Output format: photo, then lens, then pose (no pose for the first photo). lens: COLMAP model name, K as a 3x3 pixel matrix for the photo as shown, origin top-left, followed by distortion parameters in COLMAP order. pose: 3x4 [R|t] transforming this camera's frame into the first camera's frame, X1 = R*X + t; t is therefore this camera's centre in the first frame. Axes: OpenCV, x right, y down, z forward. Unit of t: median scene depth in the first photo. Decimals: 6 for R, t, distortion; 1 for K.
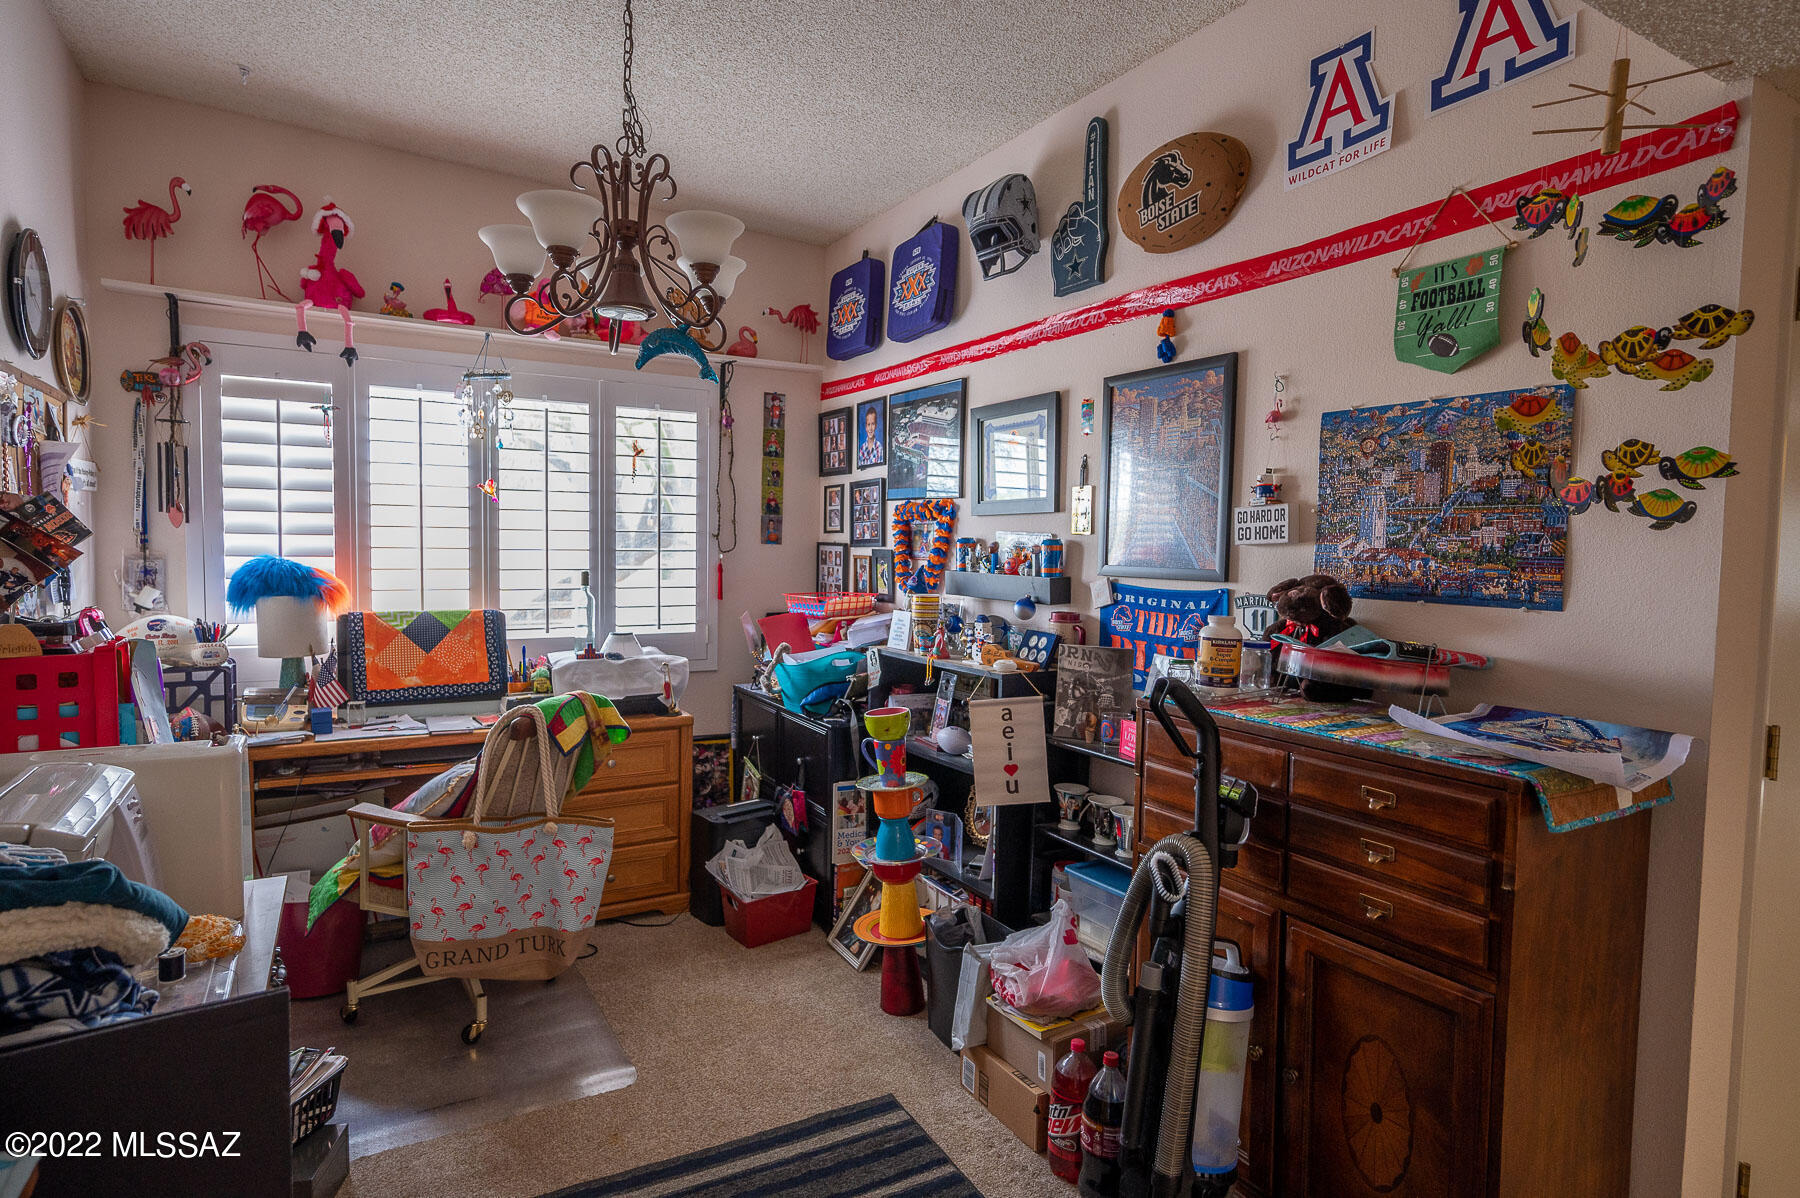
lens RADIAL K [[971.0, 0, 897.9], [0, 971.0, 589.1], [0, 0, 1]] dist [-0.002612, -0.000782]
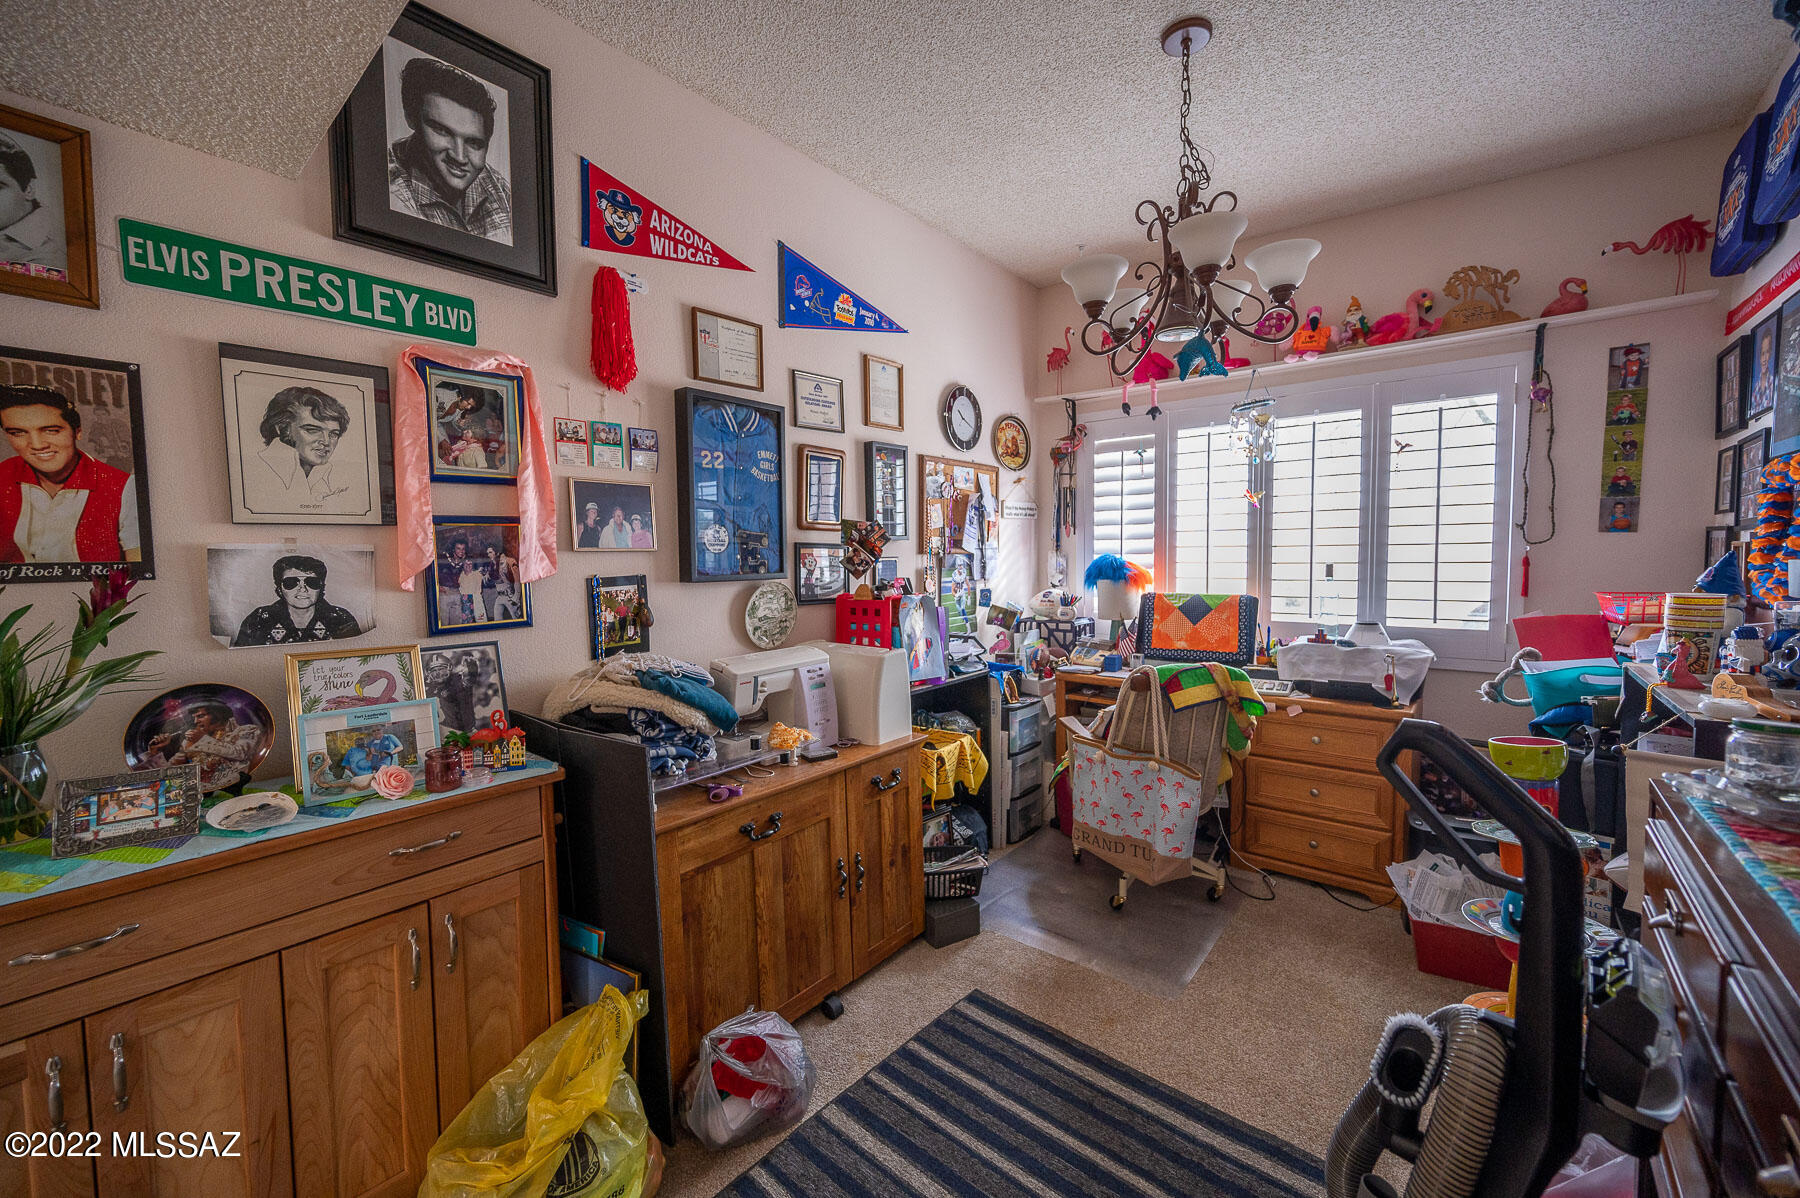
lens RADIAL K [[703.7, 0, 901.8], [0, 703.7, 595.9], [0, 0, 1]] dist [-0.002516, -0.000656]
pose [[0.336891, 0.038423, -0.940759, 0.274677], [-0.026864, 0.999152, 0.031188, 0.006179], [0.941160, 0.014766, 0.337637, 0.284399]]
